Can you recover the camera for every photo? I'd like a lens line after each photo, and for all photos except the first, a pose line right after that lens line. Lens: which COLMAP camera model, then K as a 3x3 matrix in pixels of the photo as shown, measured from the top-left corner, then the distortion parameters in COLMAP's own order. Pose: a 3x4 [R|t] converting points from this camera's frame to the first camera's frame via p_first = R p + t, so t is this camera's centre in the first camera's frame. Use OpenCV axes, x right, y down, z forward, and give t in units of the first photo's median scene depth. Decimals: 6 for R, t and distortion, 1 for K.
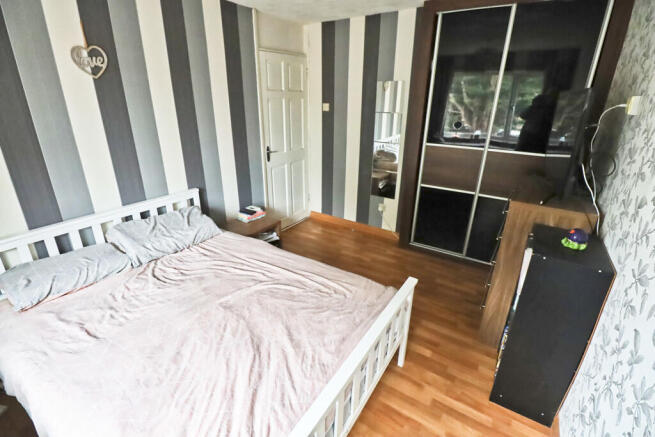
lens RADIAL K [[305.4, 0, 327.1], [0, 305.4, 210.2], [0, 0, 1]] dist [-0.000114, -0.009809]
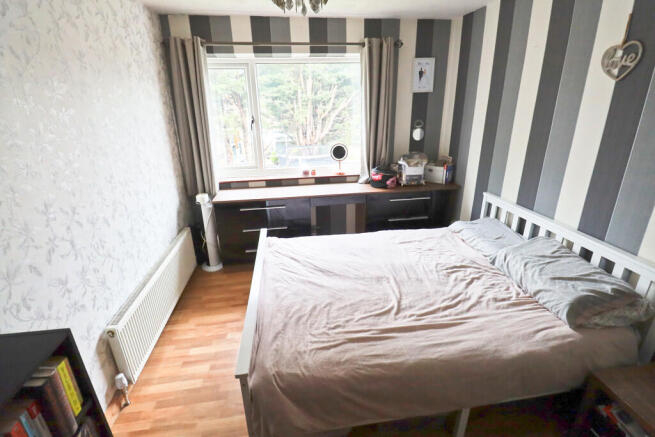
lens RADIAL K [[305.4, 0, 327.1], [0, 305.4, 210.2], [0, 0, 1]] dist [-0.000114, -0.009809]
pose [[-0.749530, 0.216178, -0.625678, 0.441380], [-0.223432, 0.807091, 0.546518, -0.432750], [0.623124, 0.549428, -0.556637, 1.184401]]
